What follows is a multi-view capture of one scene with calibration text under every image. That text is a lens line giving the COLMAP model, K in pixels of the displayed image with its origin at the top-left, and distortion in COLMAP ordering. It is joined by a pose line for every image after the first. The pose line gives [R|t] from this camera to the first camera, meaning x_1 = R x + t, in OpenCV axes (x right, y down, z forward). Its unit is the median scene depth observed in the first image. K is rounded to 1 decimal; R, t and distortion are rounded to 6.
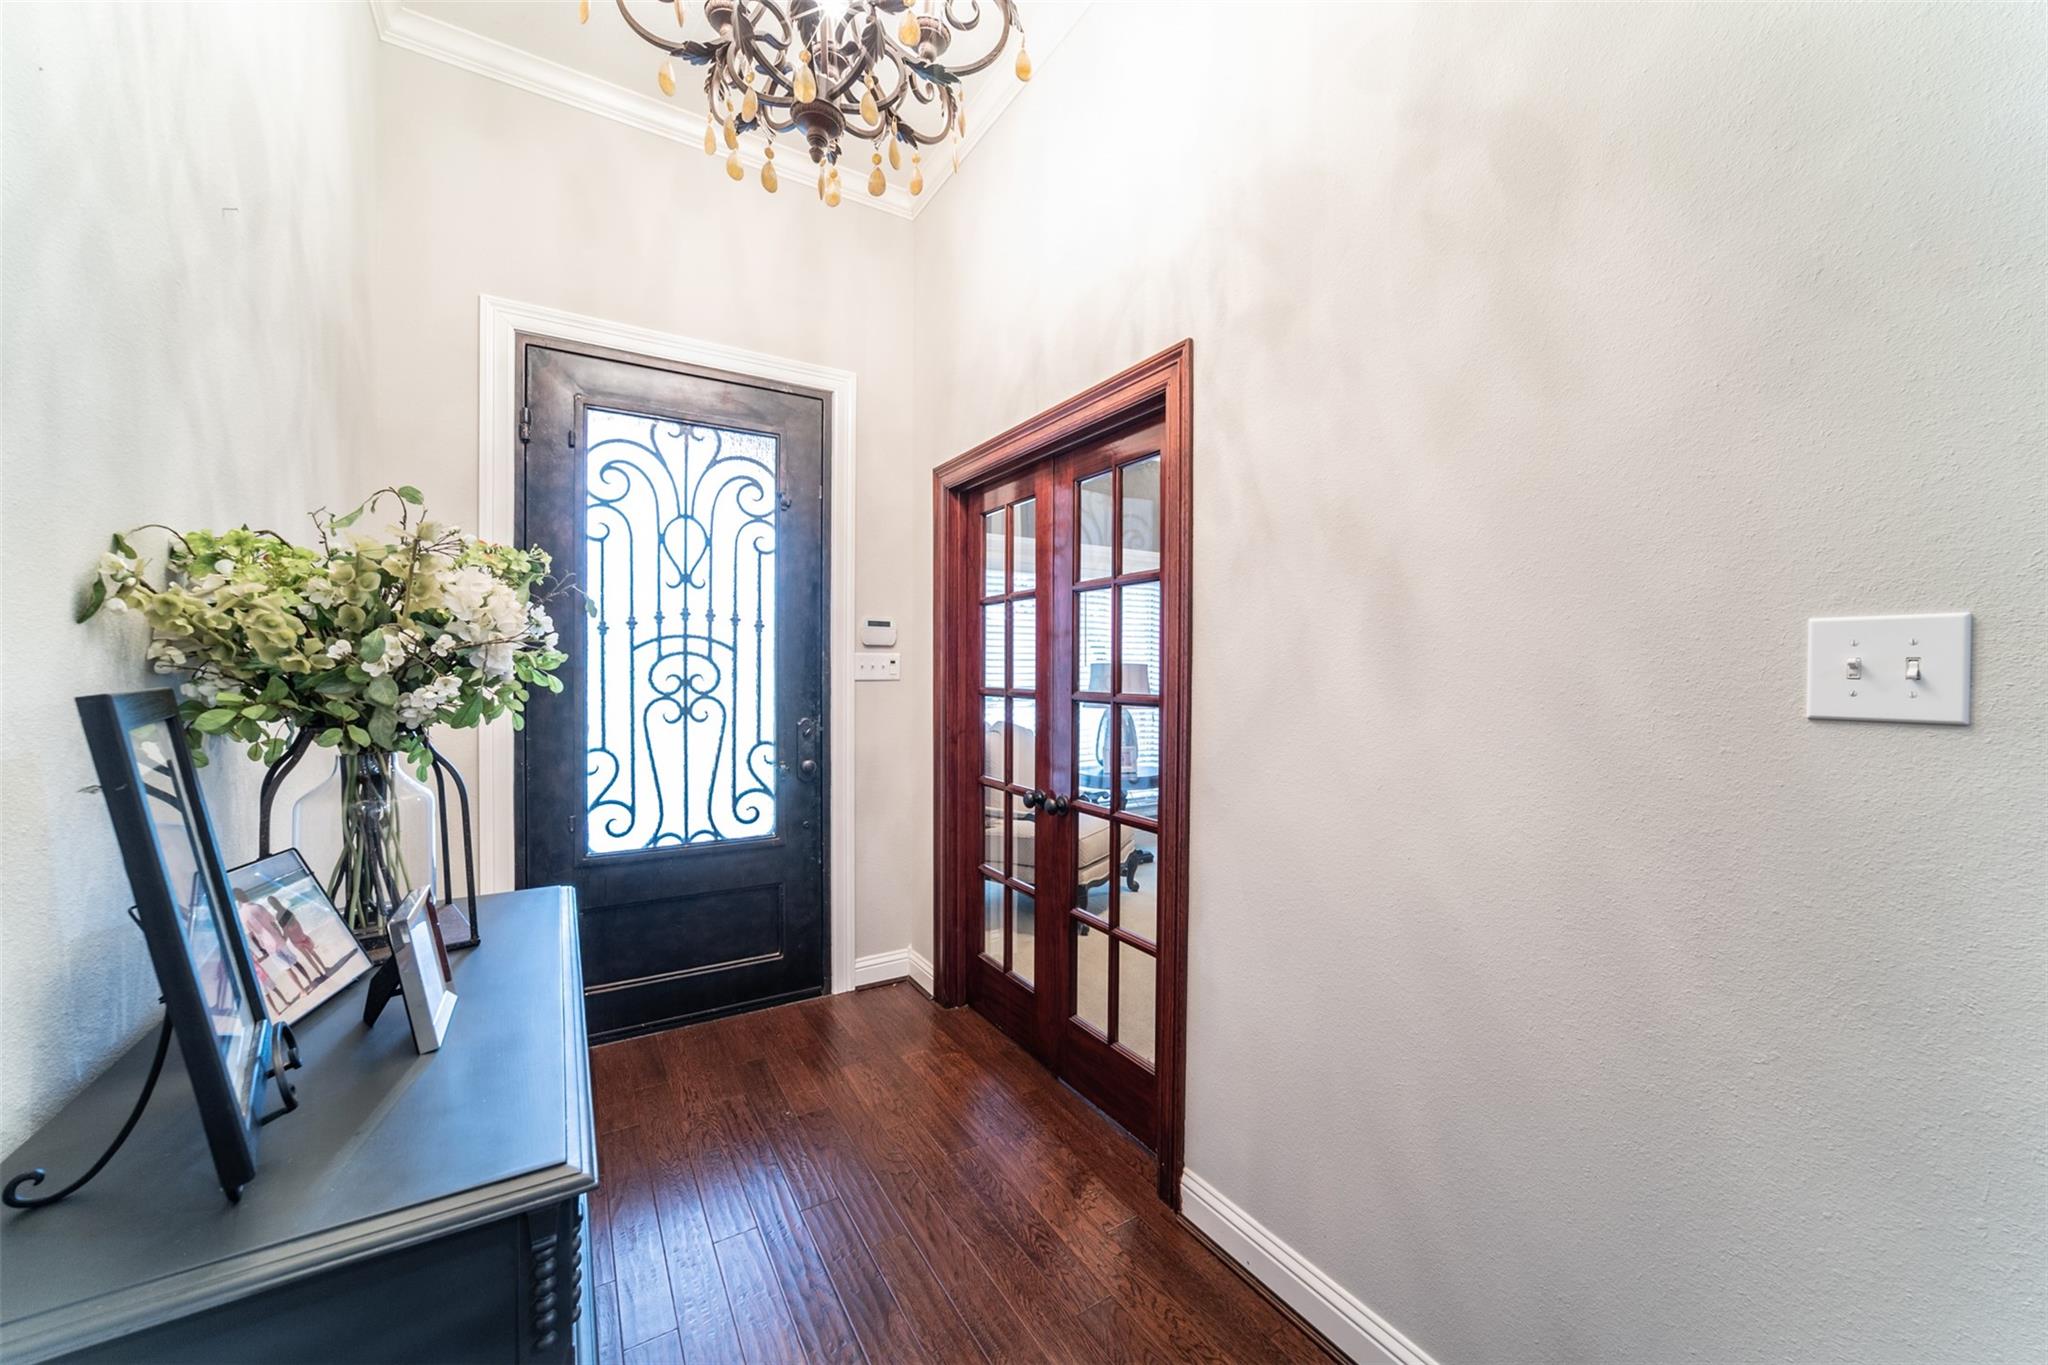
lens RADIAL K [[789.7, 0, 1022.3], [0, 789.7, 677.0], [0, 0, 1]] dist [-0.012634, 0.000085]
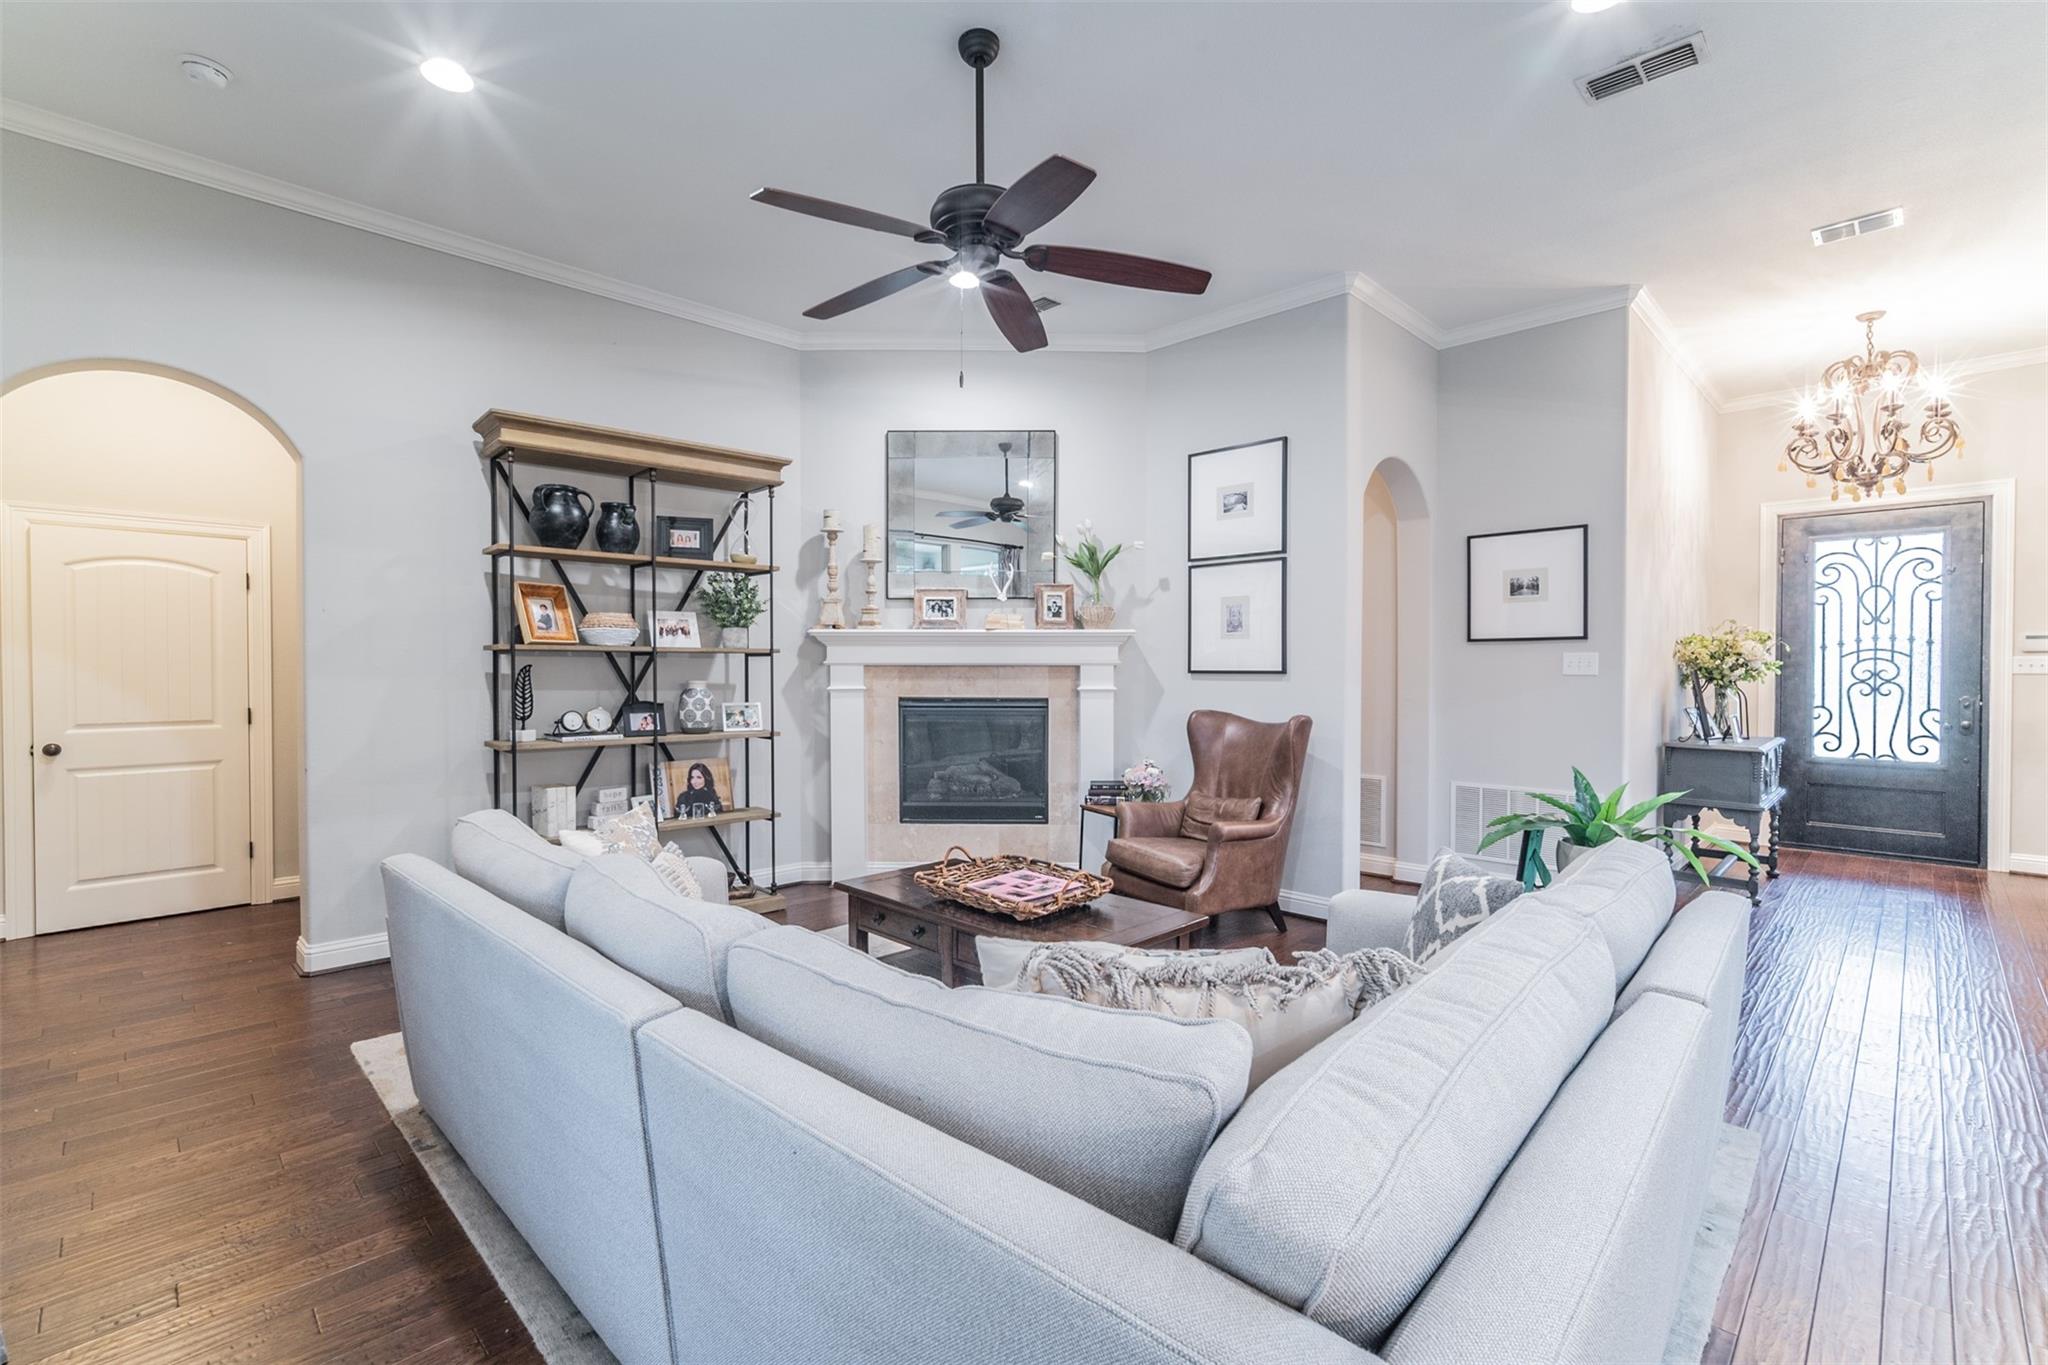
lens RADIAL K [[910.5, 0, 1030.7], [0, 910.5, 677.2], [0, 0, 1]] dist [0.001523, 0.000335]
pose [[0.266894, 0.008462, -0.963689, 1.135980], [-0.010352, 0.999929, 0.005914, 0.021927], [0.963670, 0.008398, 0.266963, -1.527788]]
